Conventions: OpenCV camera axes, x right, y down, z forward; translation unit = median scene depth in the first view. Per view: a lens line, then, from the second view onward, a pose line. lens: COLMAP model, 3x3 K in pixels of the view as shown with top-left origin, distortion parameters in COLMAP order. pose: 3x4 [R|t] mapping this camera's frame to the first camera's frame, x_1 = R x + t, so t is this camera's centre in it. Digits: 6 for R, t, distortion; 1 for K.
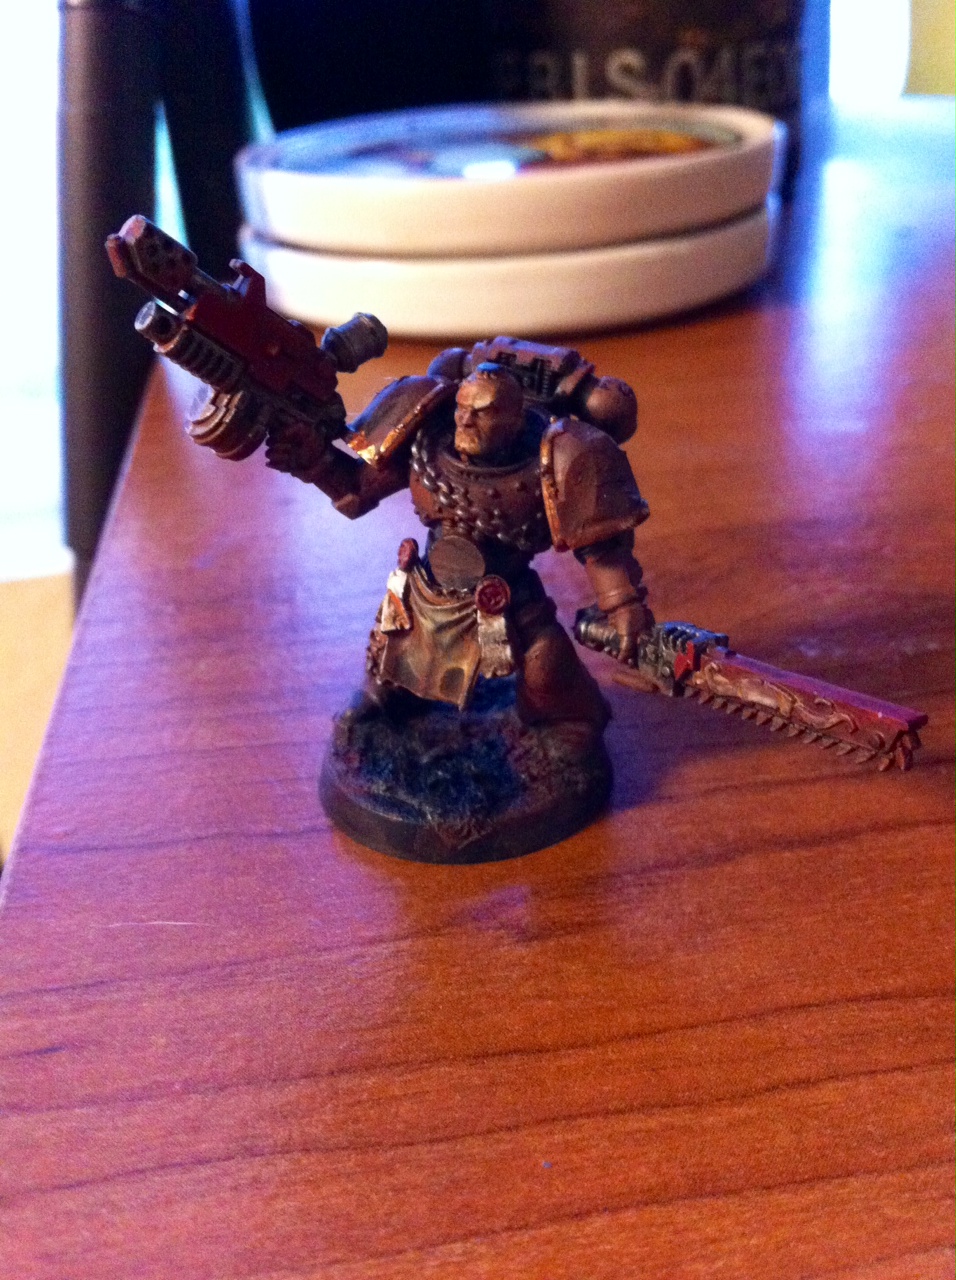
lens RADIAL K [[1282.0, 0, 481.3], [0, 1282.0, 643.3], [0, 0, 1]] dist [-0.002229, -0.147517]
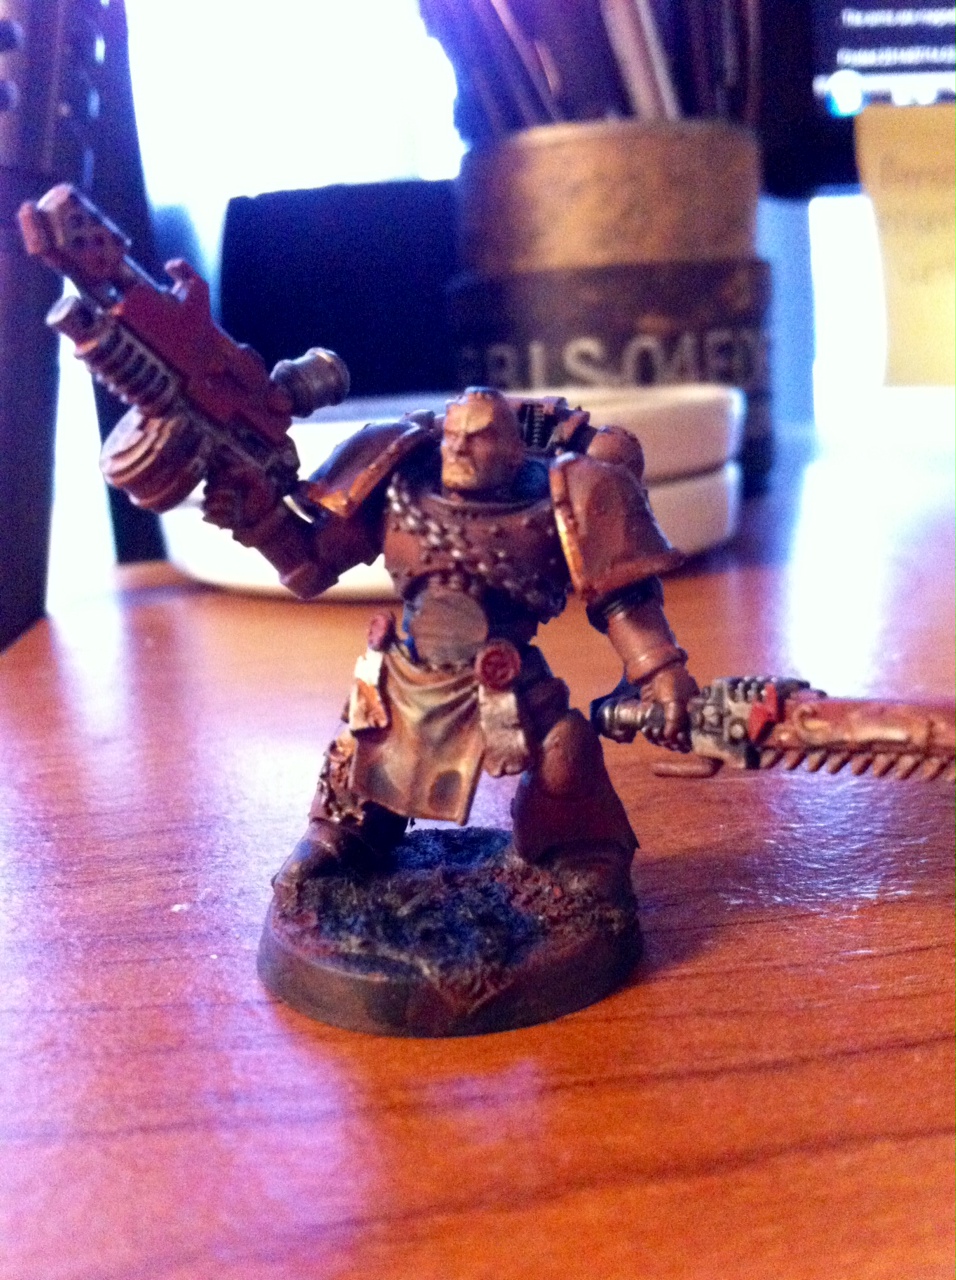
lens RADIAL K [[1298.6, 0, 475.7], [0, 1298.6, 635.6], [0, 0, 1]] dist [0.082421, -0.402022]
pose [[0.990239, -0.025938, 0.136943, -0.111984], [0.064429, 0.956440, -0.284730, 0.168975], [-0.123593, 0.290774, 0.948776, 0.234063]]
